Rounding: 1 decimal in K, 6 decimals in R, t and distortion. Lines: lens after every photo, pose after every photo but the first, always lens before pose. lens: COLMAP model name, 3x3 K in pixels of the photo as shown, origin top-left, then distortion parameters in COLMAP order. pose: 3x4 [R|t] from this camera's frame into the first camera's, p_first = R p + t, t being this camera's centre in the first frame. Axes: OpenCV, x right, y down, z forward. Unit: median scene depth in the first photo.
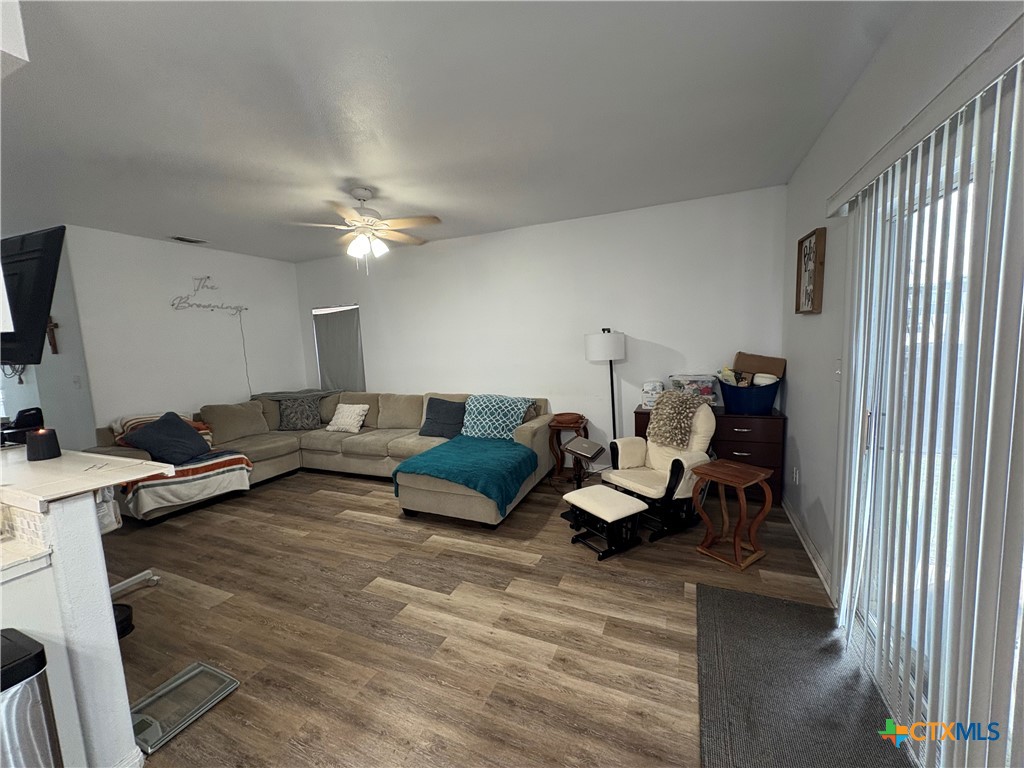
lens RADIAL K [[408.1, 0, 512.6], [0, 408.1, 383.8], [0, 0, 1]] dist [0.001154, 0.000155]
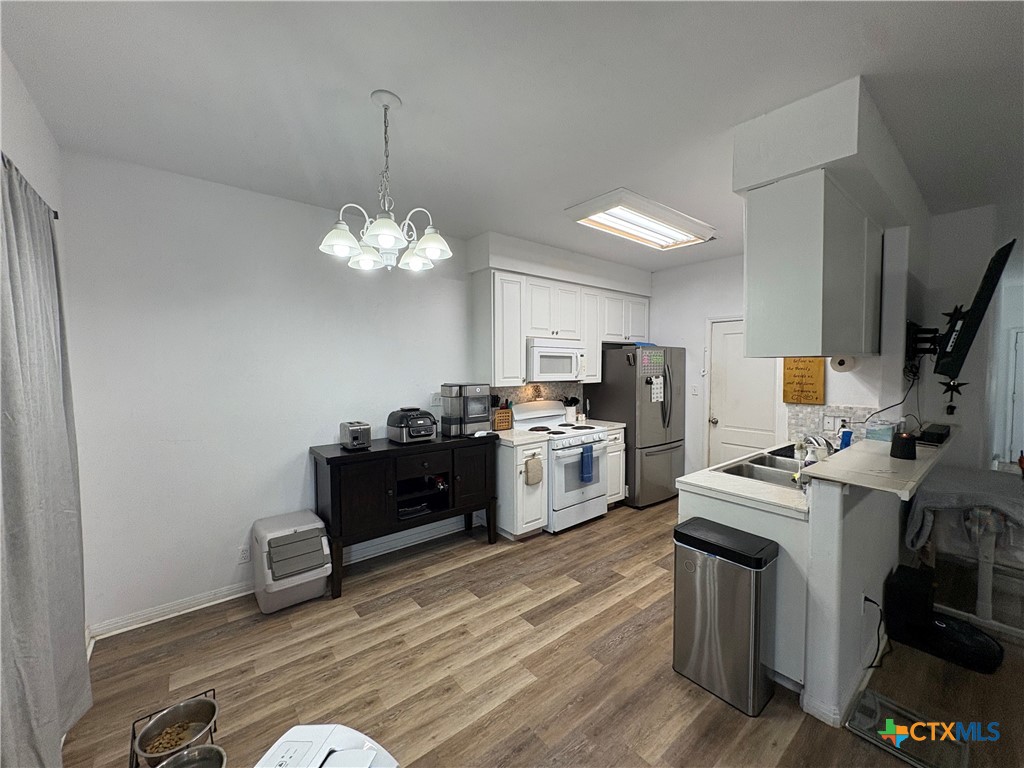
lens RADIAL K [[408.1, 0, 510.8], [0, 408.1, 386.2], [0, 0, 1]] dist [0.001154, 0.000155]
pose [[-0.464849, 0.089432, -0.880862, 0.197047], [-0.077913, 0.986894, 0.141314, -0.048575], [0.881955, 0.134320, -0.451788, 0.244908]]
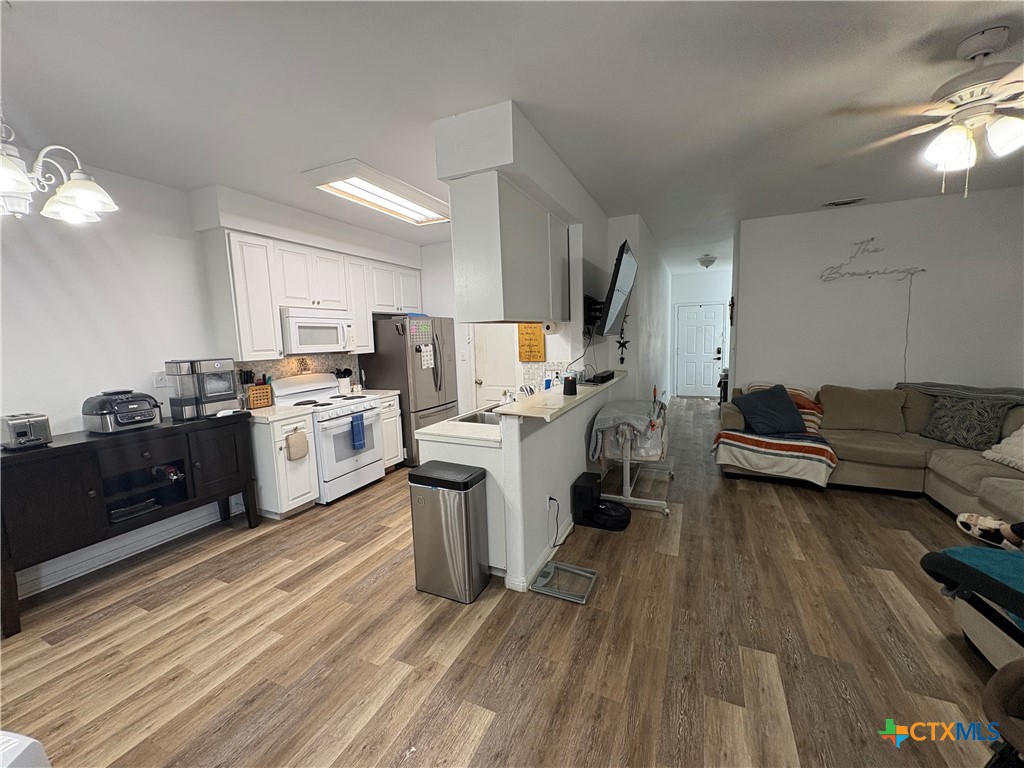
lens RADIAL K [[408.1, 0, 511.9], [0, 408.1, 385.6], [0, 0, 1]] dist [0.001154, 0.000155]
pose [[-0.026529, 0.165004, -0.985936, 0.230118], [-0.082641, 0.982545, 0.166660, -0.051720], [0.996226, 0.085900, -0.012430, 0.380566]]
